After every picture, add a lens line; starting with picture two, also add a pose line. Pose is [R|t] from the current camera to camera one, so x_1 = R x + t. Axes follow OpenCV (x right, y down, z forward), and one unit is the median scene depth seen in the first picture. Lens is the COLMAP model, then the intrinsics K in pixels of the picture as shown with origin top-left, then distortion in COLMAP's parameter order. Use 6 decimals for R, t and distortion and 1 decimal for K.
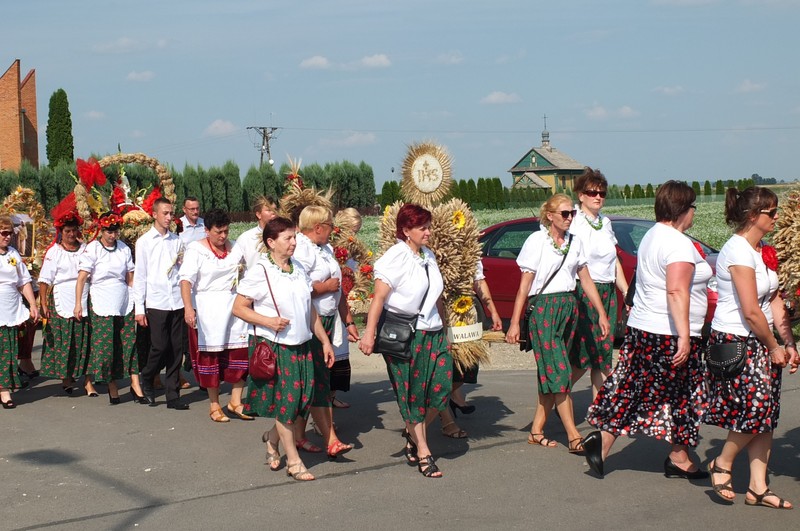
lens RADIAL K [[669.7, 0, 406.9], [0, 669.7, 265.1], [0, 0, 1]] dist [-0.020172, 0.021562]
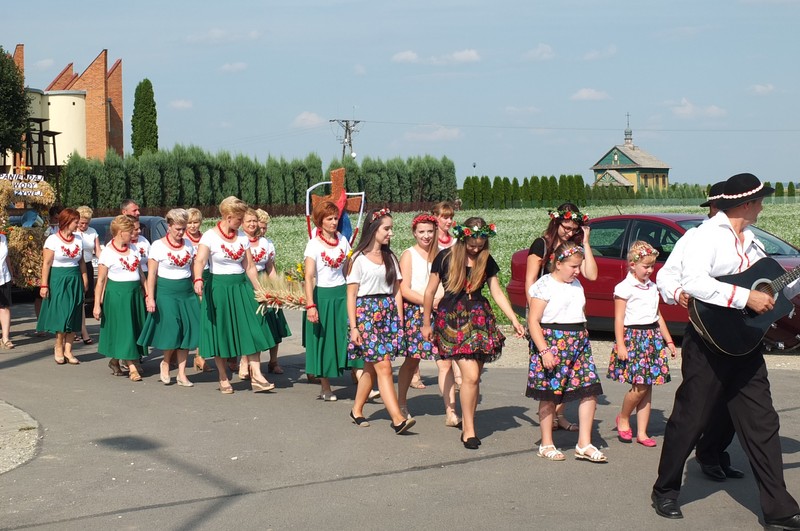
lens RADIAL K [[669.7, 0, 392.7], [0, 669.7, 265.9], [0, 0, 1]] dist [-0.020172, 0.021562]
pose [[0.999549, 0.020881, -0.021589, -0.119481], [-0.020772, 0.999770, 0.005299, 0.005599], [0.021695, -0.004848, 0.999753, -0.002563]]
